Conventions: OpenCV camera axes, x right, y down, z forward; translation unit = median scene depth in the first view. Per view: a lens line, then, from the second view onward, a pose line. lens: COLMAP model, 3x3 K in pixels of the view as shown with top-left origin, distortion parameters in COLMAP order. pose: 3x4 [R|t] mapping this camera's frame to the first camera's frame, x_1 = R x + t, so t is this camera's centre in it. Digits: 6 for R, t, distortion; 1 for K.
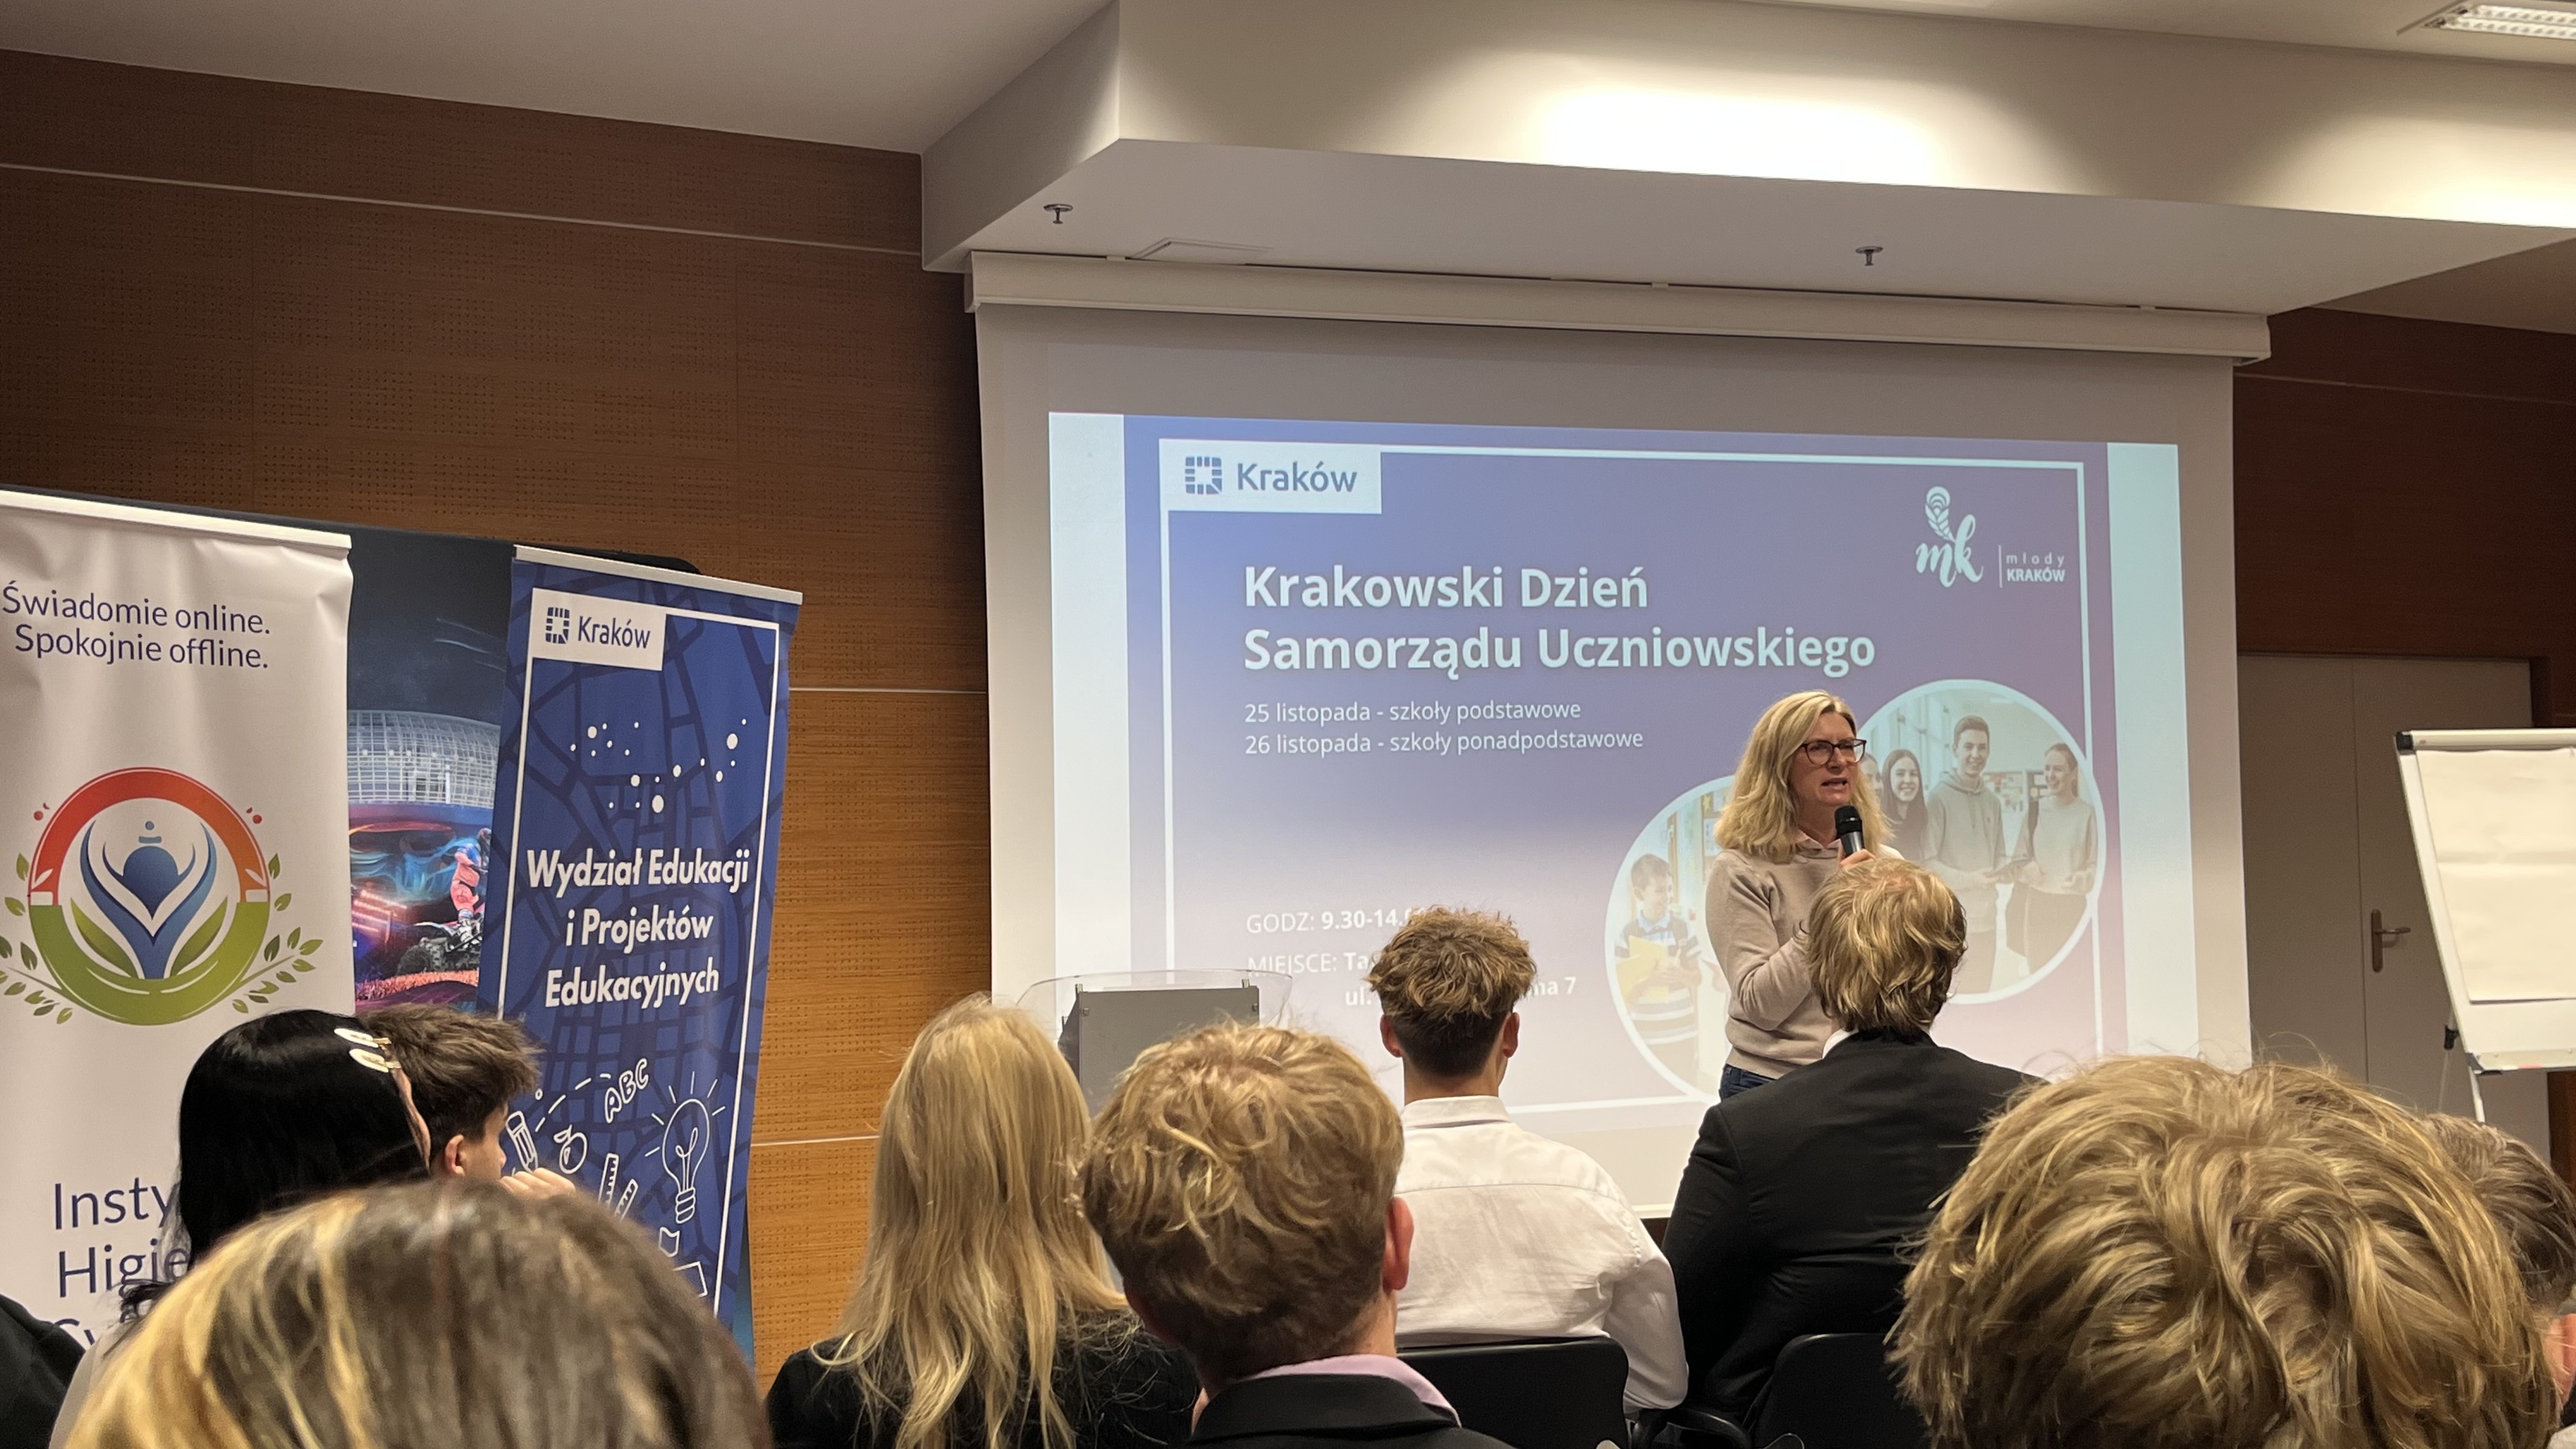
lens RADIAL K [[2625.4, 0, 1288.2], [0, 2625.4, 728.7], [0, 0, 1]] dist [0.009470, 0.000000]
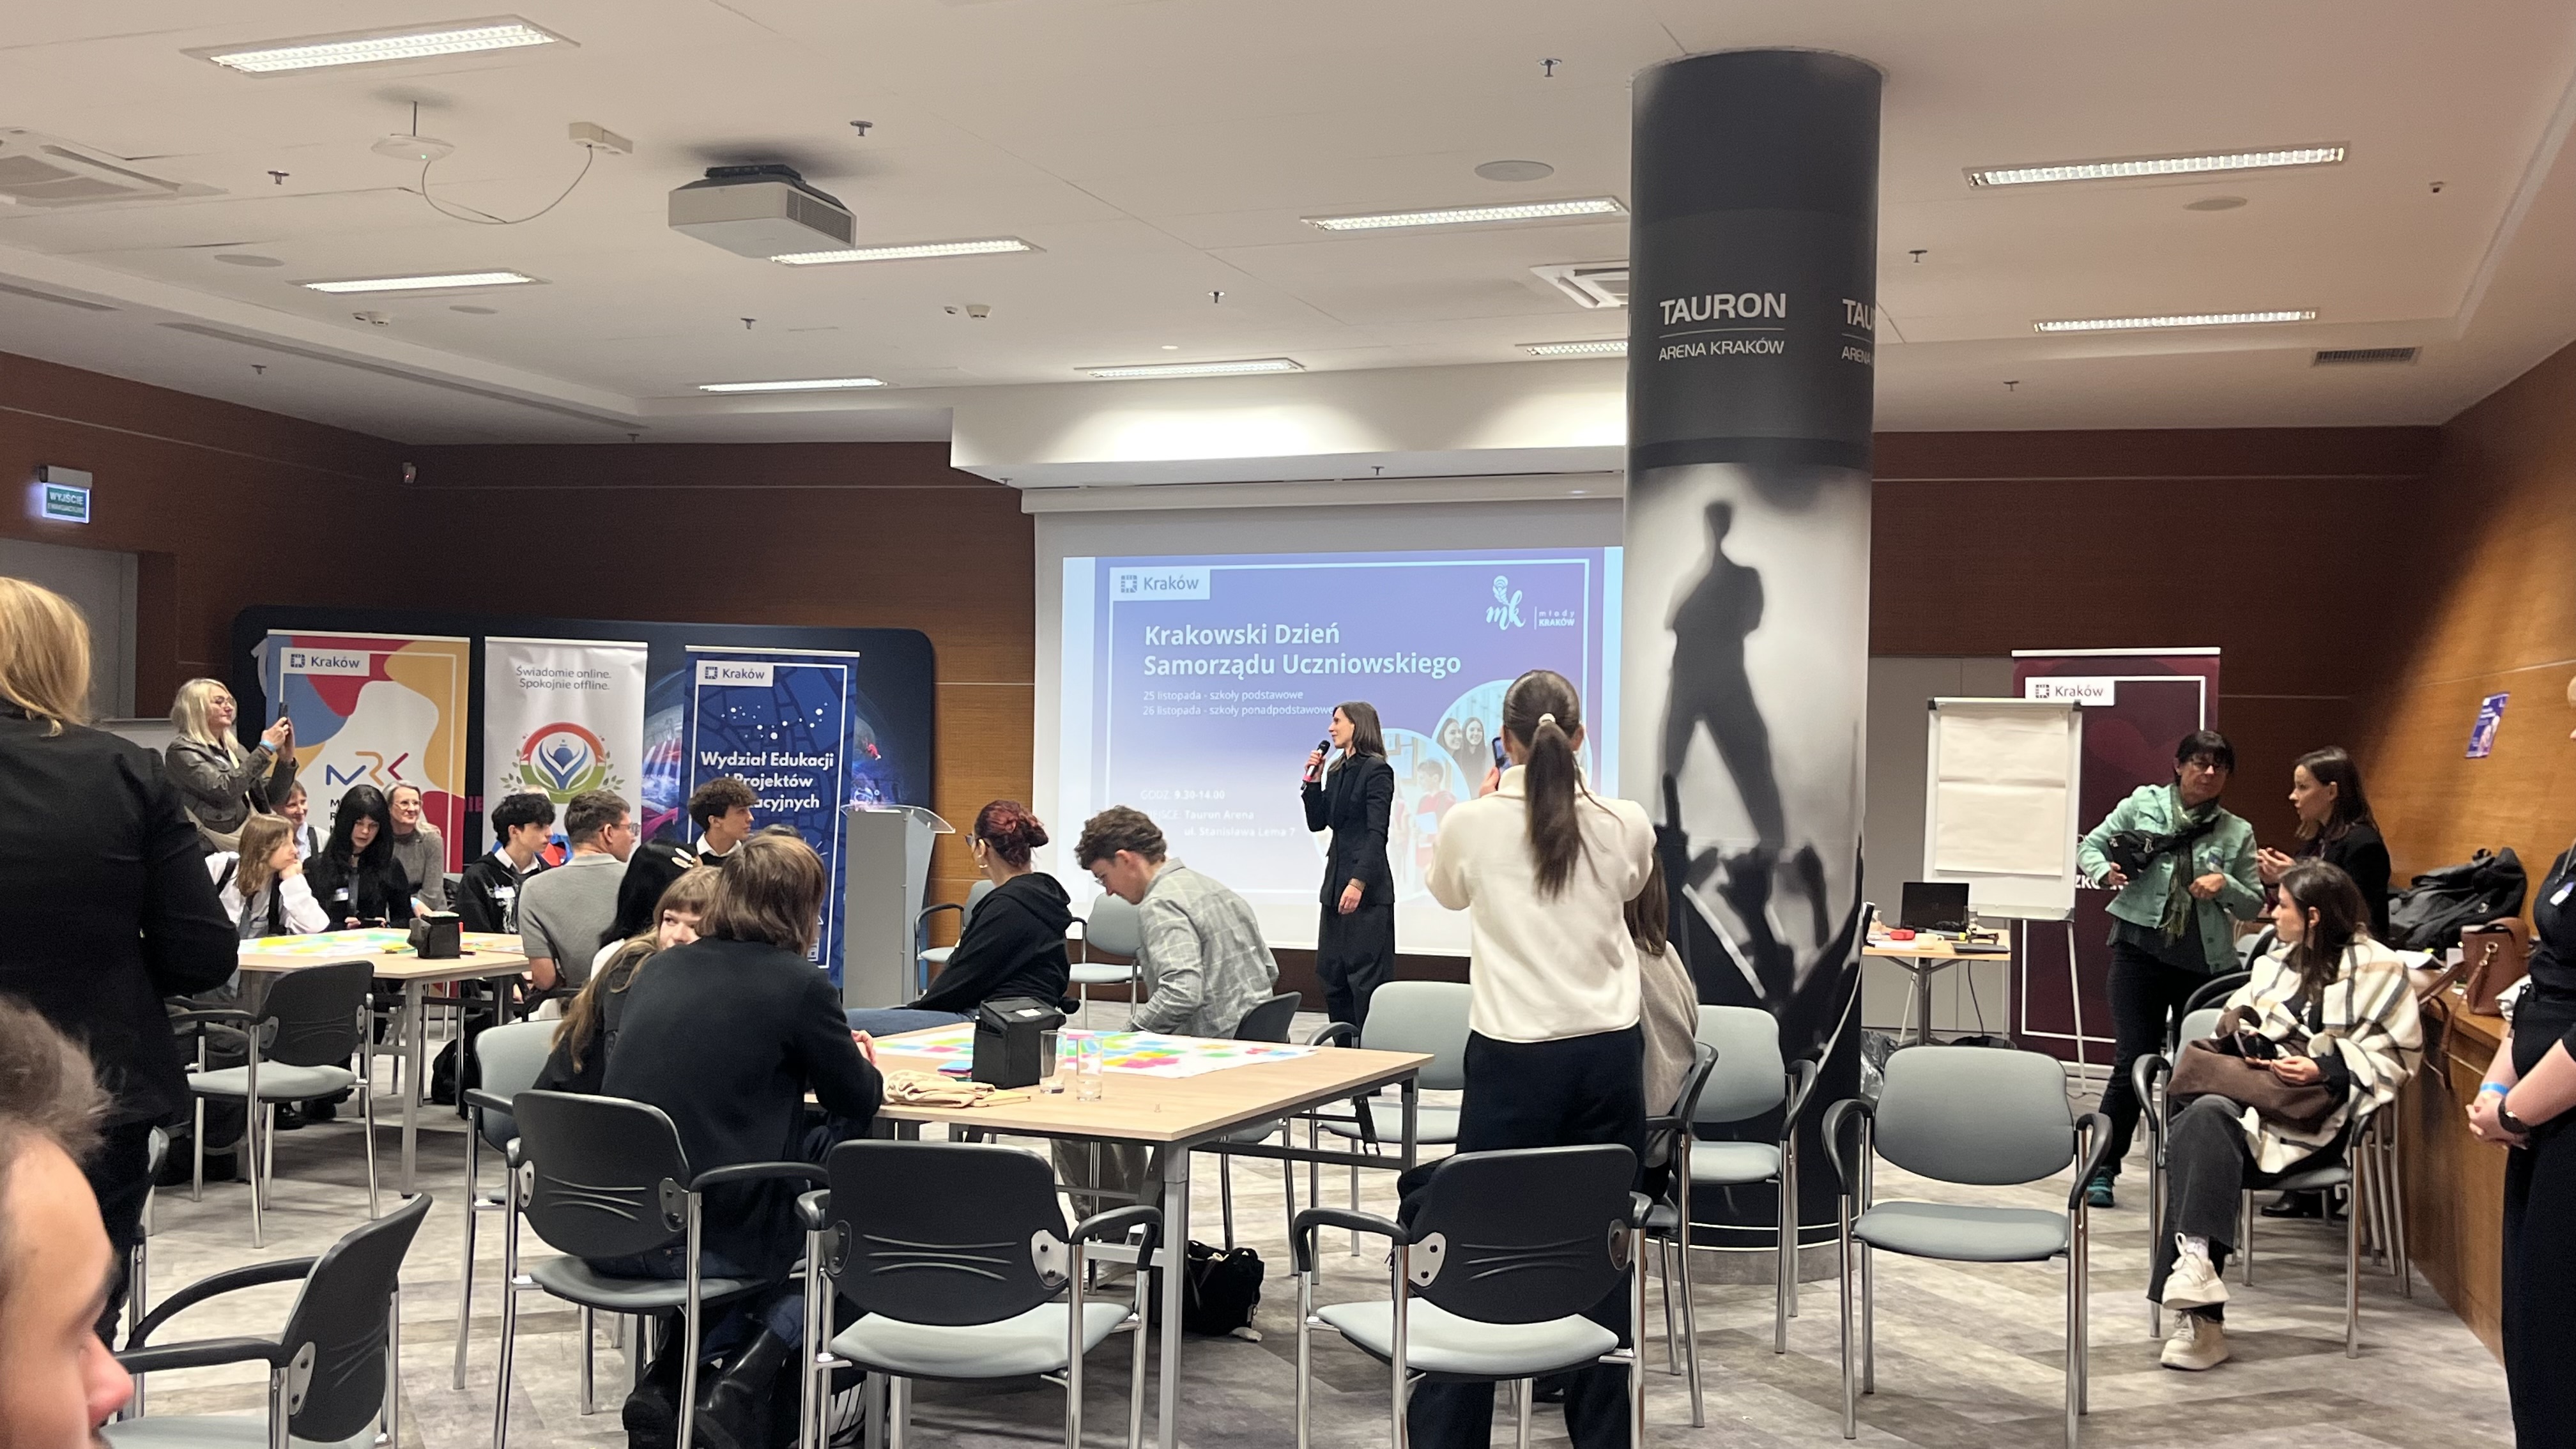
lens RADIAL K [[2507.7, 0, 1288.1], [0, 2507.7, 720.0], [0, 0, 1]] dist [0.004033, 0.000000]
pose [[0.800766, 0.020434, -0.598629, 1.306726], [0.002511, 0.999295, 0.037468, -0.062625], [0.598973, -0.031506, 0.800149, -0.562322]]
